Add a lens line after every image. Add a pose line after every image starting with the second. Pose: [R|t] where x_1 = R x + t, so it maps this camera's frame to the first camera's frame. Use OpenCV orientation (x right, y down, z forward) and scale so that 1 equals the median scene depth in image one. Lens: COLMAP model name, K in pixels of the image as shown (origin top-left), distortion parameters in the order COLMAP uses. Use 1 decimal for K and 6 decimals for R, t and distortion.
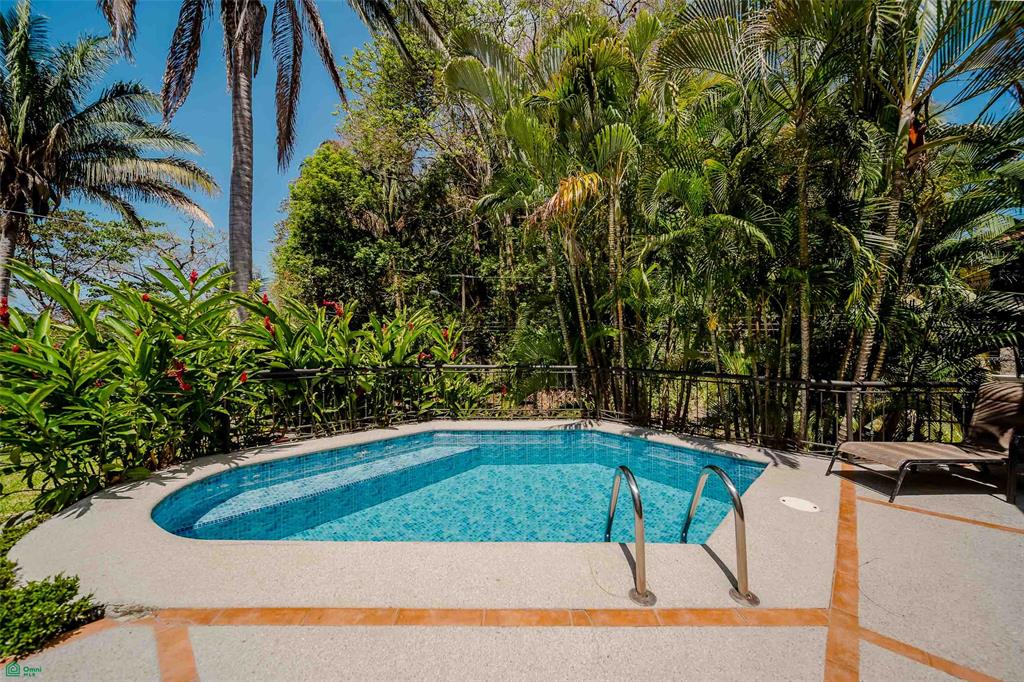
lens RADIAL K [[364.0, 0, 516.4], [0, 364.0, 345.1], [0, 0, 1]] dist [-0.002433, -0.000233]
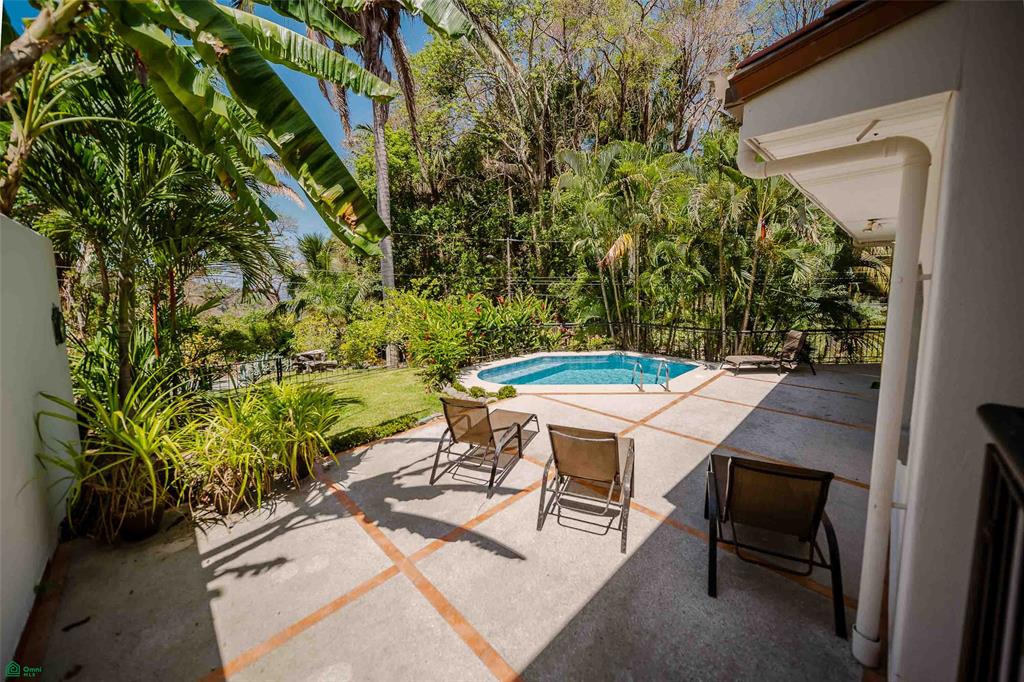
lens RADIAL K [[364.0, 0, 516.4], [0, 364.0, 345.1], [0, 0, 1]] dist [-0.002433, -0.000233]
pose [[0.999654, -0.017101, -0.019983, -0.304055], [0.020281, 0.984939, 0.171709, -0.162941], [0.016745, -0.172055, 0.984945, -0.888880]]
